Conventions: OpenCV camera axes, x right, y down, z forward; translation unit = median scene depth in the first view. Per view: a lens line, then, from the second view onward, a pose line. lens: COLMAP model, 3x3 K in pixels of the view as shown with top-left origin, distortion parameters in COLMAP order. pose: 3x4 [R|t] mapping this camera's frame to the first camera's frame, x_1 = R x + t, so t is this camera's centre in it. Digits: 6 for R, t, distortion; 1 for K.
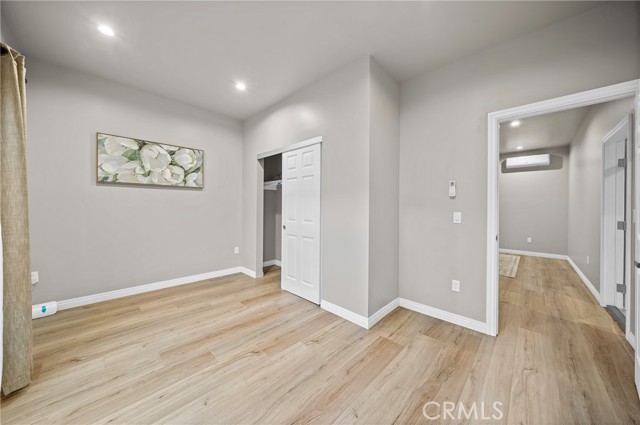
lens RADIAL K [[220.1, 0, 318.6], [0, 220.1, 207.8], [0, 0, 1]] dist [0.000289, -0.000019]
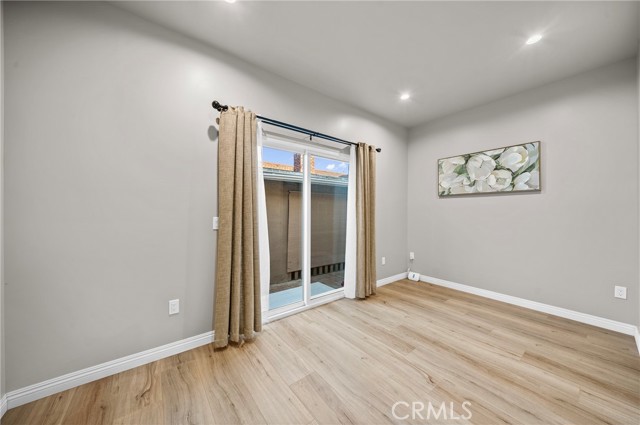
lens RADIAL K [[220.1, 0, 318.7], [0, 220.1, 213.0], [0, 0, 1]] dist [0.000289, -0.000019]
pose [[-0.139075, -0.006928, -0.990258, 0.424613], [-0.011076, 0.999924, -0.005440, 0.002925], [0.990220, 0.010211, -0.139141, 0.444856]]
